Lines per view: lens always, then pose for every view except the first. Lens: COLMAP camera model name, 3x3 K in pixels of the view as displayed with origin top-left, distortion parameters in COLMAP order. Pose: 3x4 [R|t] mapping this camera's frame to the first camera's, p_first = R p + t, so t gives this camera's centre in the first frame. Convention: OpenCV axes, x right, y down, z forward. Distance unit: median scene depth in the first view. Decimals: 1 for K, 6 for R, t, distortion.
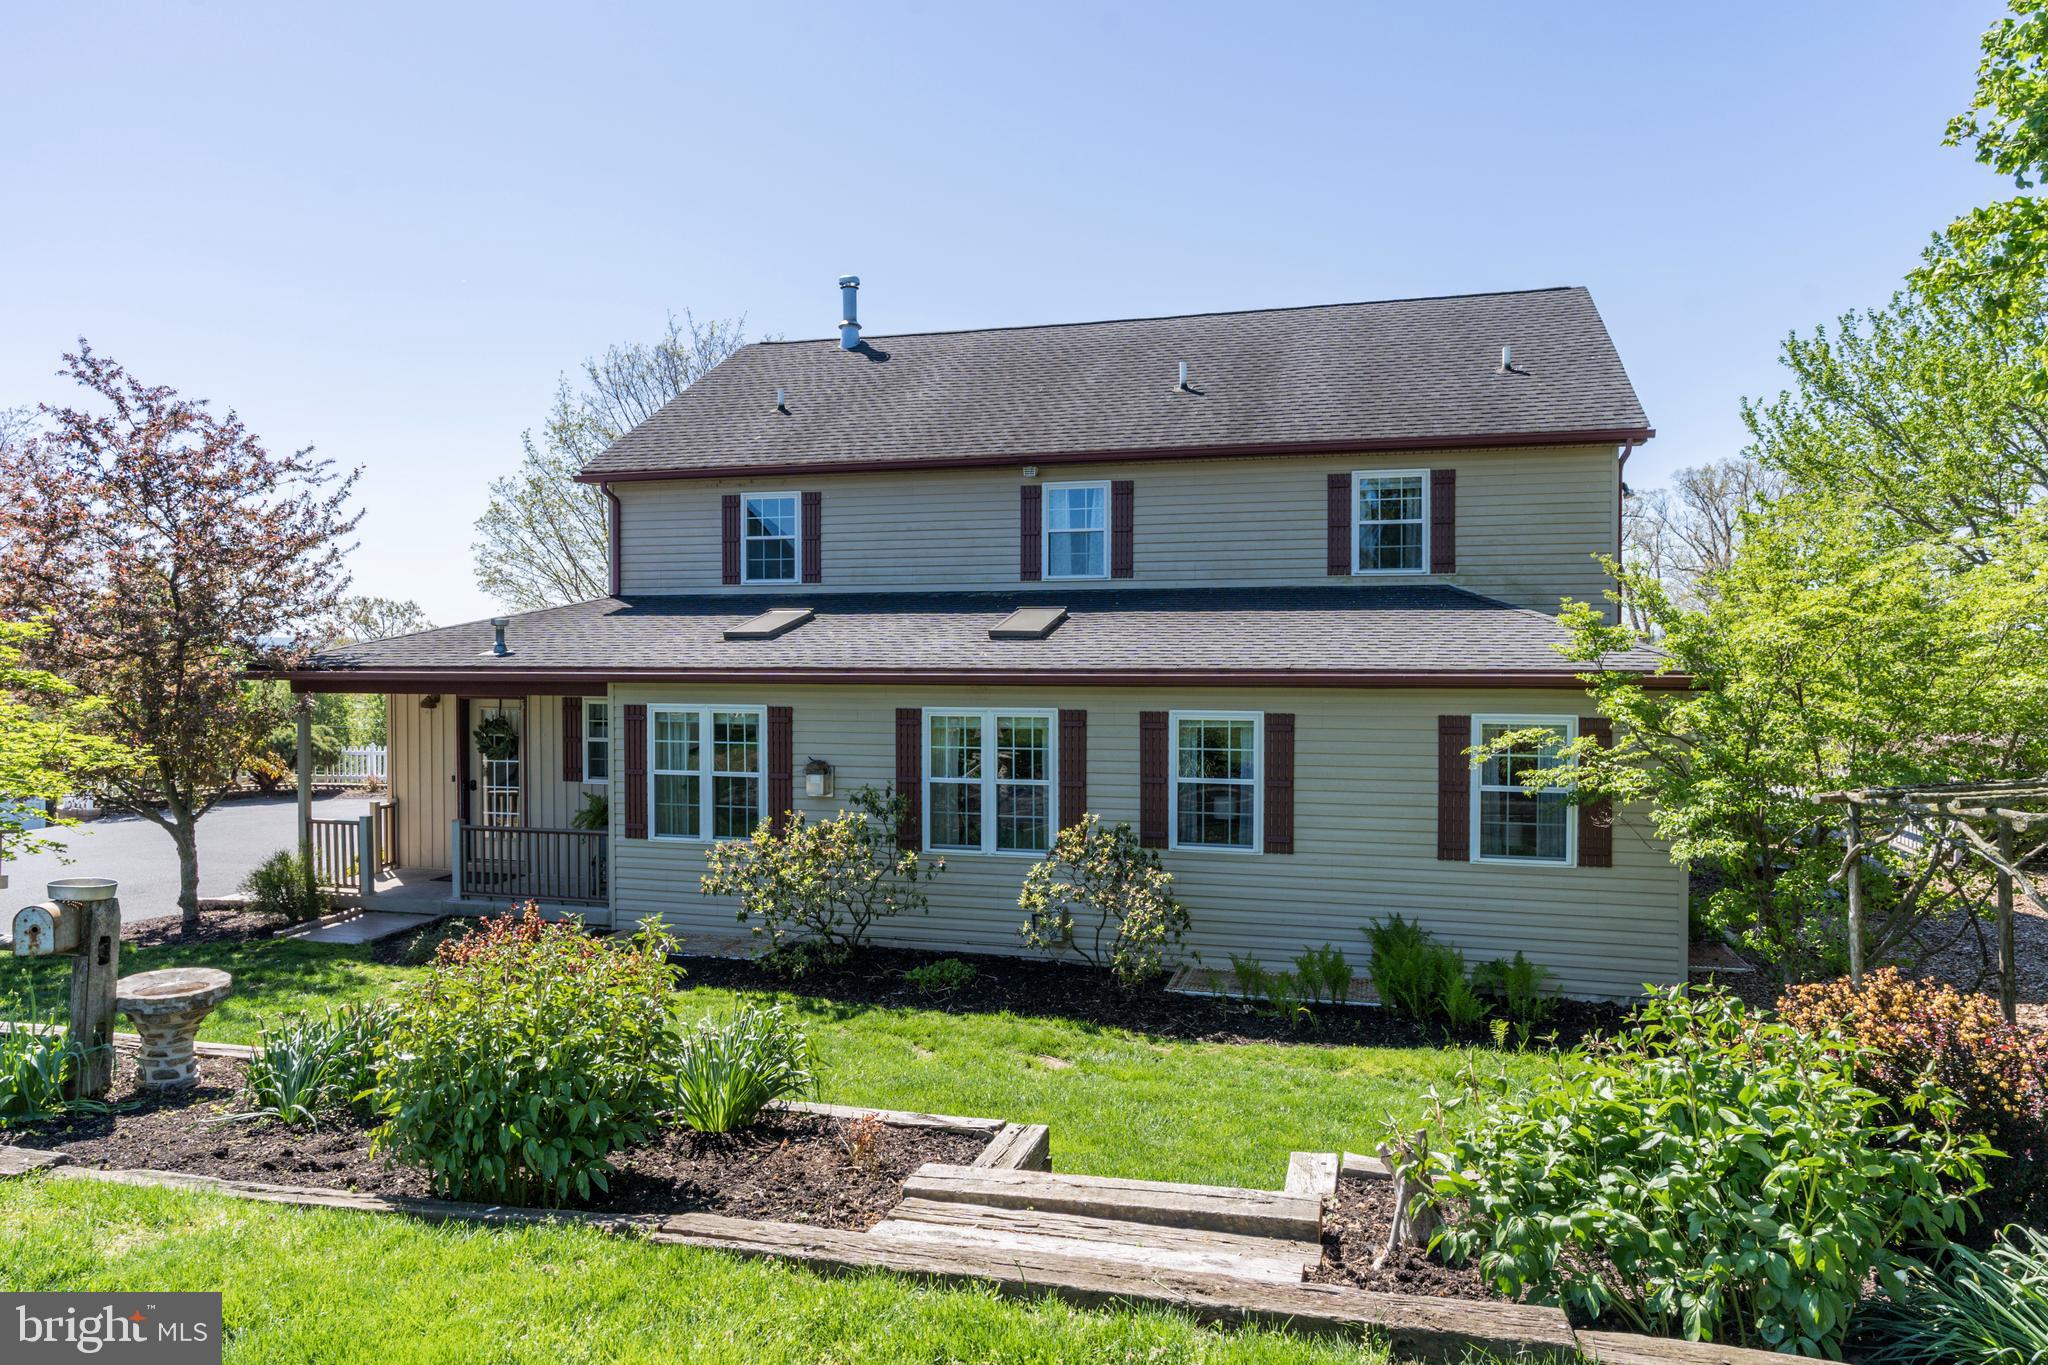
lens RADIAL K [[1230.6, 0, 1029.7], [0, 1230.6, 681.9], [0, 0, 1]] dist [0.004680, 0.003910]
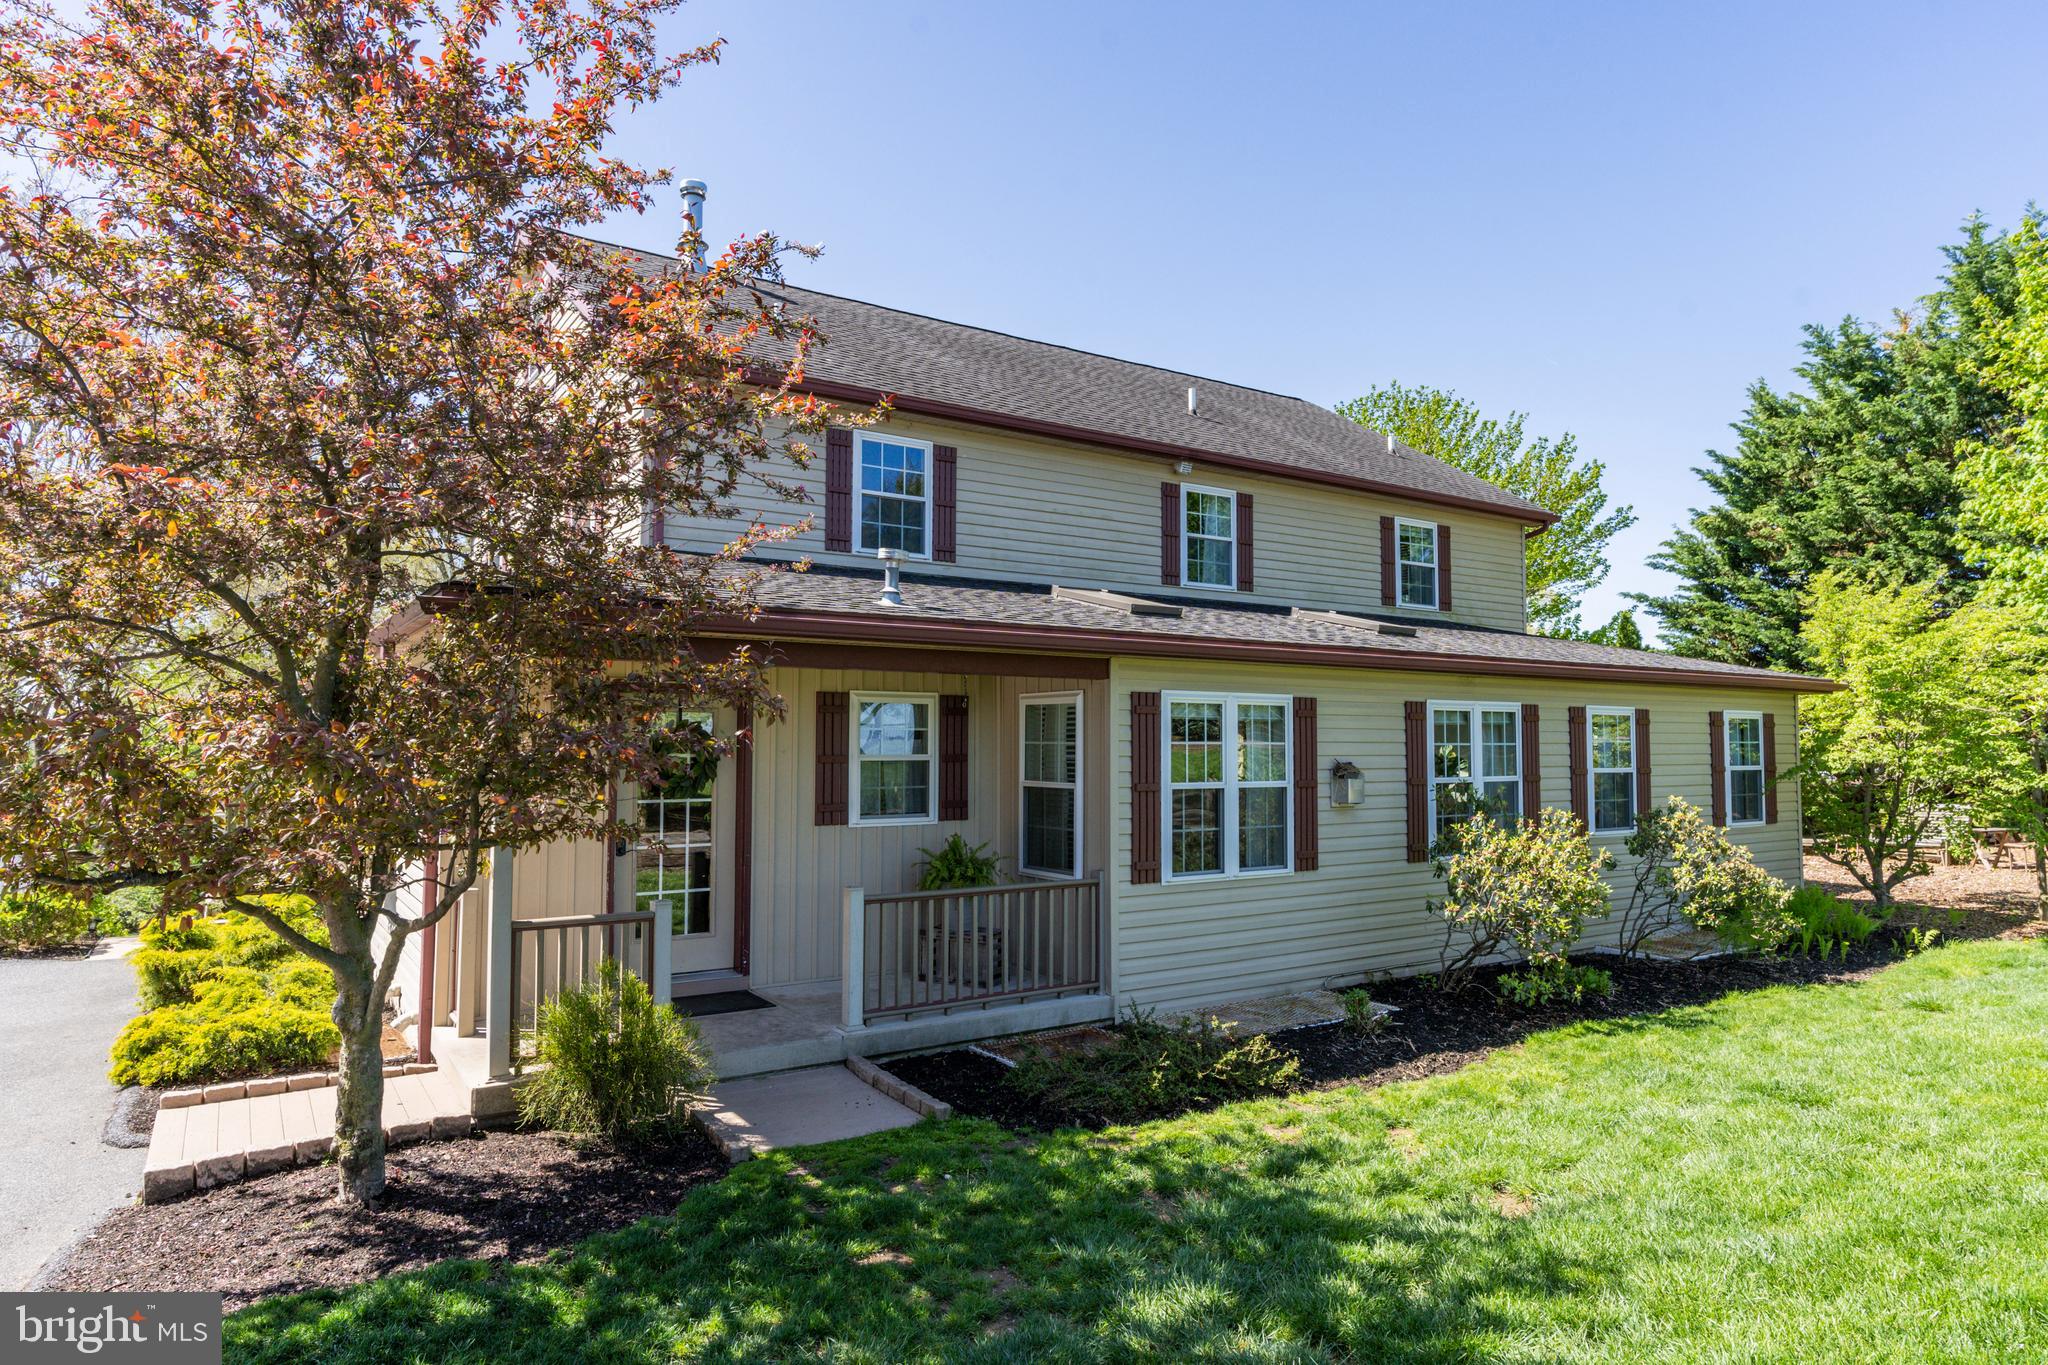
lens RADIAL K [[1192.4, 0, 1017.0], [0, 1192.4, 691.4], [0, 0, 1]] dist [-0.002251, -0.004010]
pose [[0.674660, 0.034621, 0.737316, -0.831551], [0.016938, 0.997910, -0.062356, 0.057019], [-0.737934, 0.054557, 0.672664, 0.565012]]
